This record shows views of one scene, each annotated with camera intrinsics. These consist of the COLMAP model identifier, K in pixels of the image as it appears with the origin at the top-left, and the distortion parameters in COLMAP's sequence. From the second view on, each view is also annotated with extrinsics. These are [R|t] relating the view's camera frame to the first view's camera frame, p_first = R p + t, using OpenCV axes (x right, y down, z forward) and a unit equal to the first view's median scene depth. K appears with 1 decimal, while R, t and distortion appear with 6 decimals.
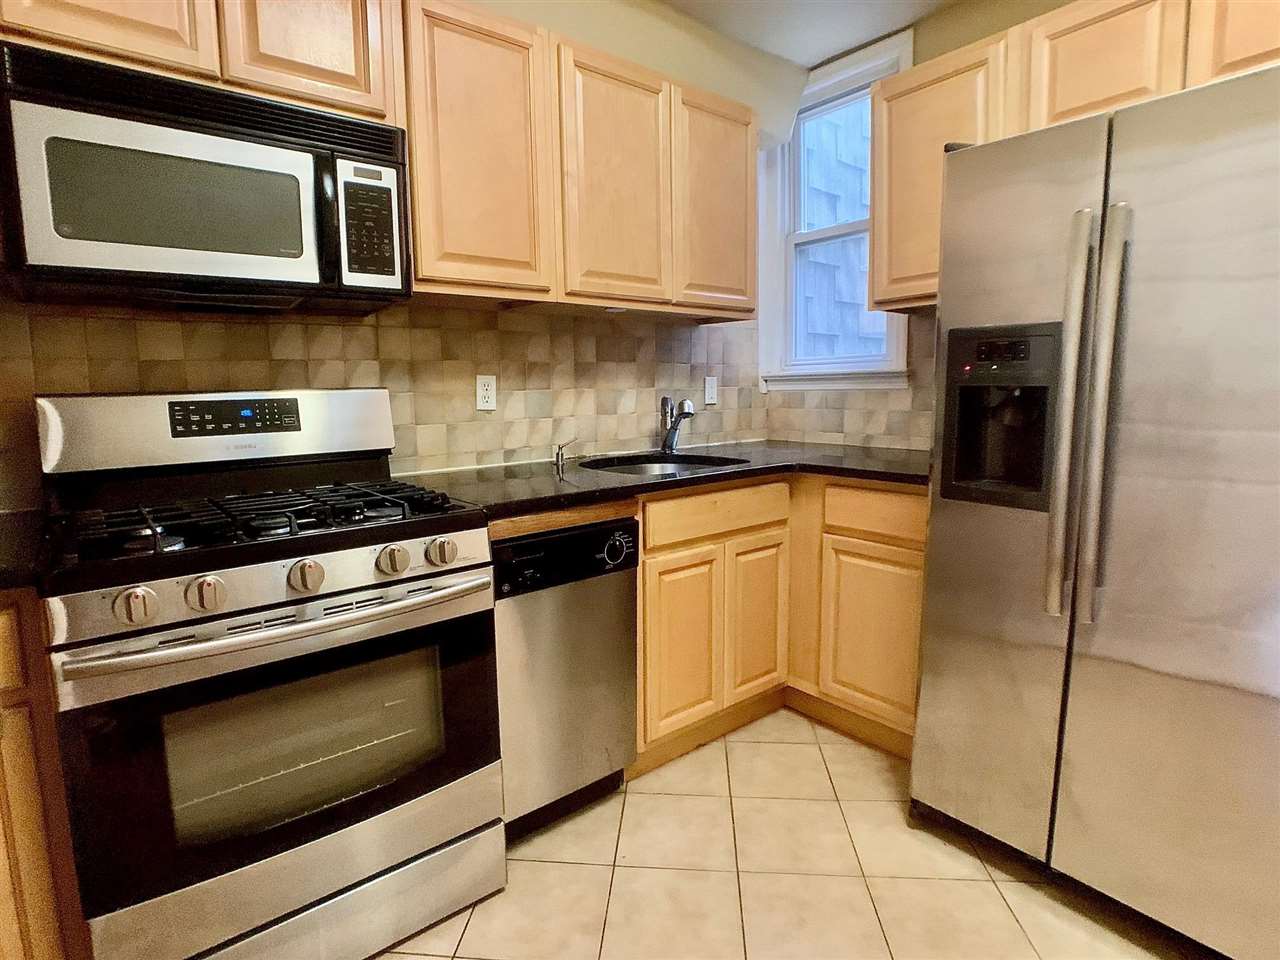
lens RADIAL K [[657.5, 0, 640.4], [0, 657.5, 464.6], [0, 0, 1]] dist [-0.059875, 0.015799]
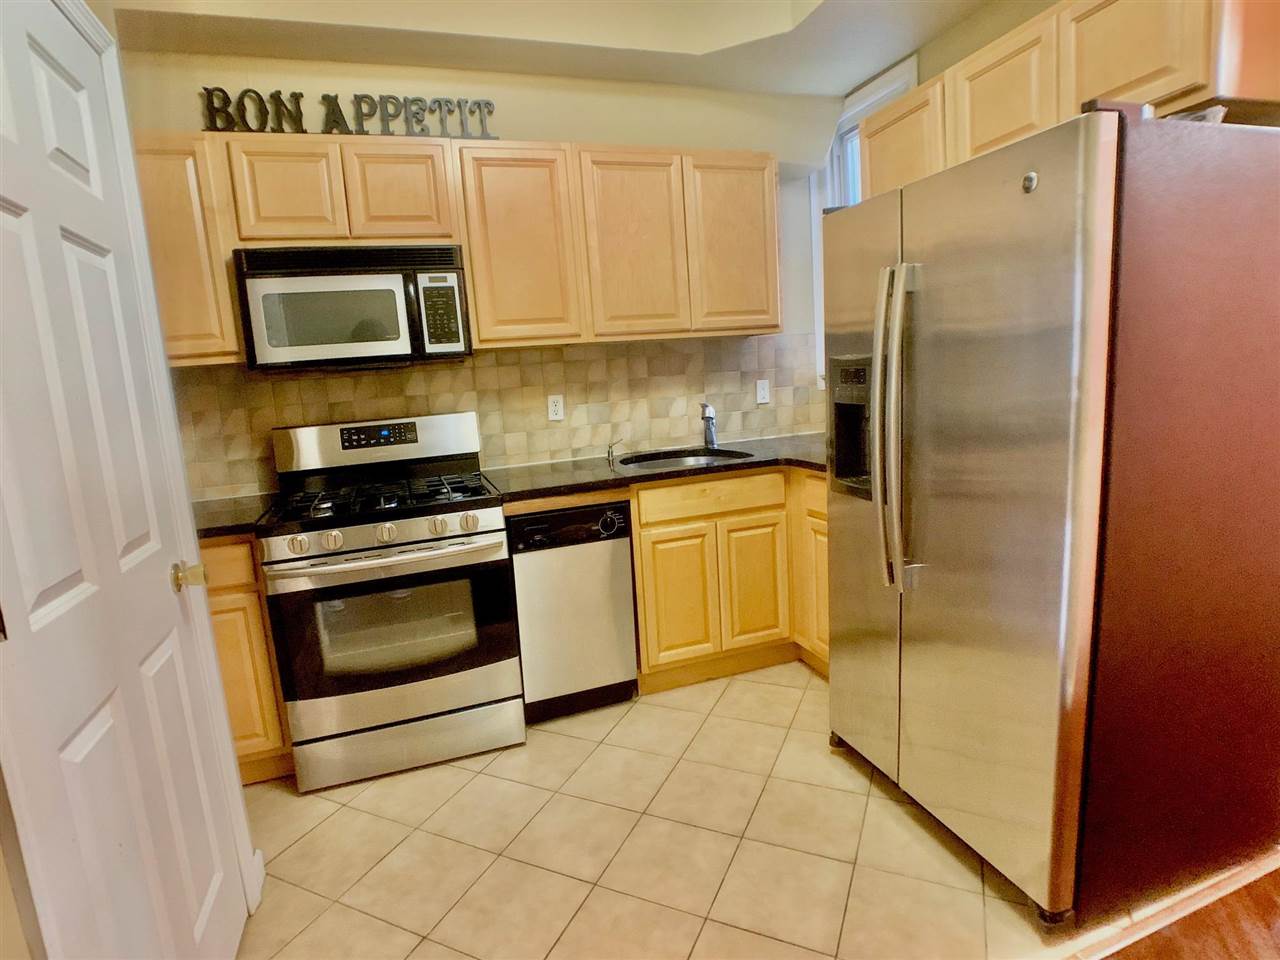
lens RADIAL K [[651.6, 0, 643.9], [0, 651.6, 468.3], [0, 0, 1]] dist [-0.047940, 0.000206]
pose [[0.941852, -0.000117, -0.336029, 0.438865], [0.014330, 0.999104, 0.039818, -0.038192], [0.335723, -0.042318, 0.941010, -0.247747]]
